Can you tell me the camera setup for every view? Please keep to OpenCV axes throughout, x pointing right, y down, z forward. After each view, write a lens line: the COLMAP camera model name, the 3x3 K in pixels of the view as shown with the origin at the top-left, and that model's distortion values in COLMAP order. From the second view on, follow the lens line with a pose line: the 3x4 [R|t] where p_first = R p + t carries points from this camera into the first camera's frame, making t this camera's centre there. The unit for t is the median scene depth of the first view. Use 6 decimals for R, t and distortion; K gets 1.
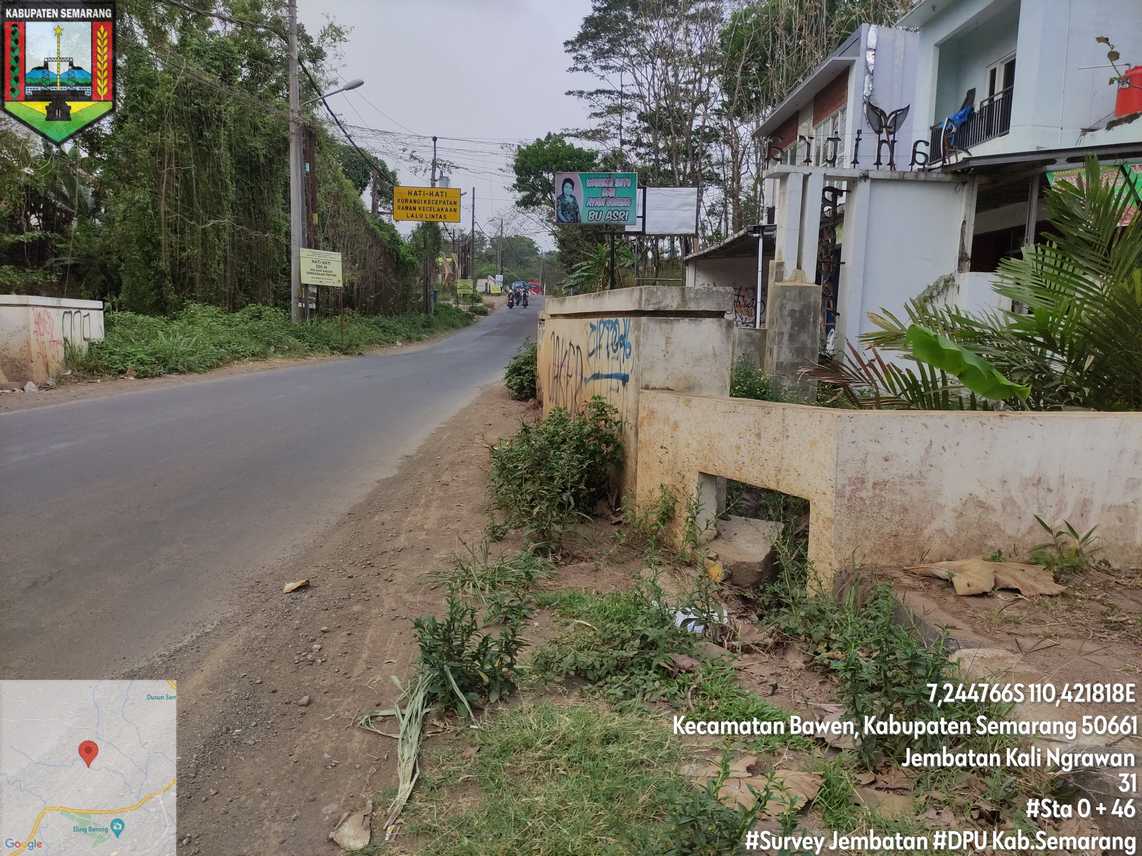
lens RADIAL K [[816.4, 0, 571.0], [0, 816.4, 428.0], [0, 0, 1]] dist [0.051693, -0.068988]
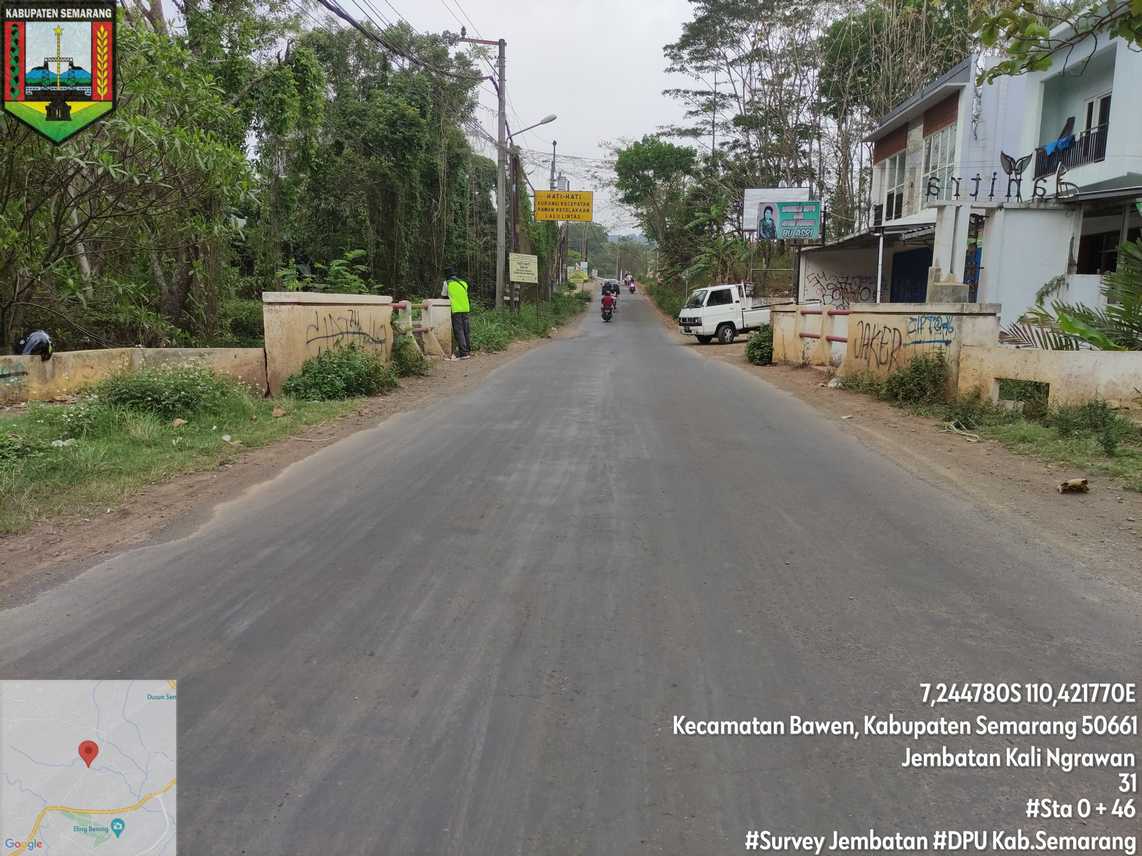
lens RADIAL K [[809.0, 0, 571.0], [0, 809.0, 428.0], [0, 0, 1]] dist [0.047919, -0.062946]
pose [[0.997271, 0.003196, -0.073759, -0.149528], [-0.001657, 0.999780, 0.020911, 0.024573], [0.073810, -0.020732, 0.997057, -0.250367]]
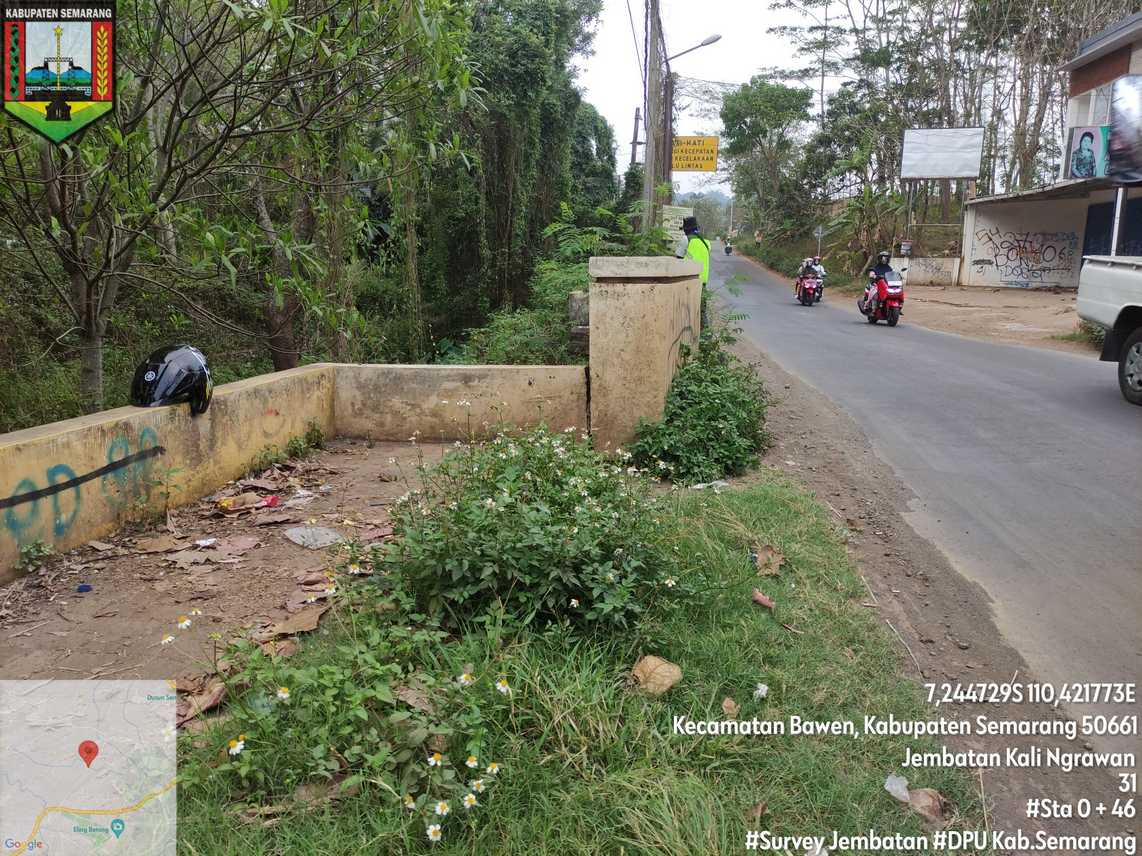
lens RADIAL K [[809.0, 0, 571.0], [0, 809.0, 428.0], [0, 0, 1]] dist [0.047919, -0.062946]
pose [[0.989986, 0.018921, -0.139890, -0.313058], [-0.009388, 0.997607, 0.068494, -0.006370], [0.140851, -0.066495, 0.987795, -0.055320]]
